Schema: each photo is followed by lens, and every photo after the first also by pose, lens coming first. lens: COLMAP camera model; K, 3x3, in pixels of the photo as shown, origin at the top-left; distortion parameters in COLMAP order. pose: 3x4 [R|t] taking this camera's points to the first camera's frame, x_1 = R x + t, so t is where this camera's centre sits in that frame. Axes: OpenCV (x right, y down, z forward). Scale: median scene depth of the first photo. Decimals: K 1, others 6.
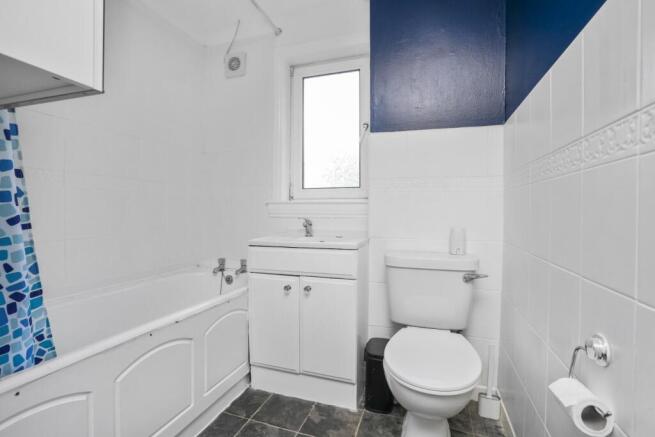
lens RADIAL K [[301.3, 0, 305.6], [0, 301.3, 218.8], [0, 0, 1]] dist [-0.031426, 0.002771]
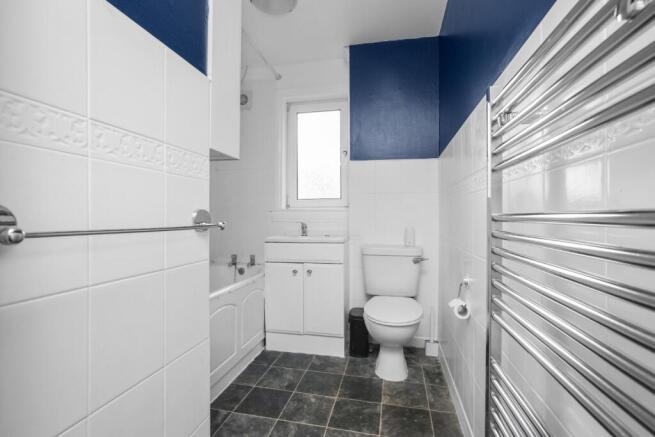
lens RADIAL K [[301.3, 0, 328.2], [0, 301.3, 217.9], [0, 0, 1]] dist [-0.031426, 0.002771]
pose [[0.983684, -0.004393, 0.179852, -0.148328], [0.007898, 0.999792, -0.018779, 0.006675], [-0.179732, 0.019893, 0.983514, -0.378522]]
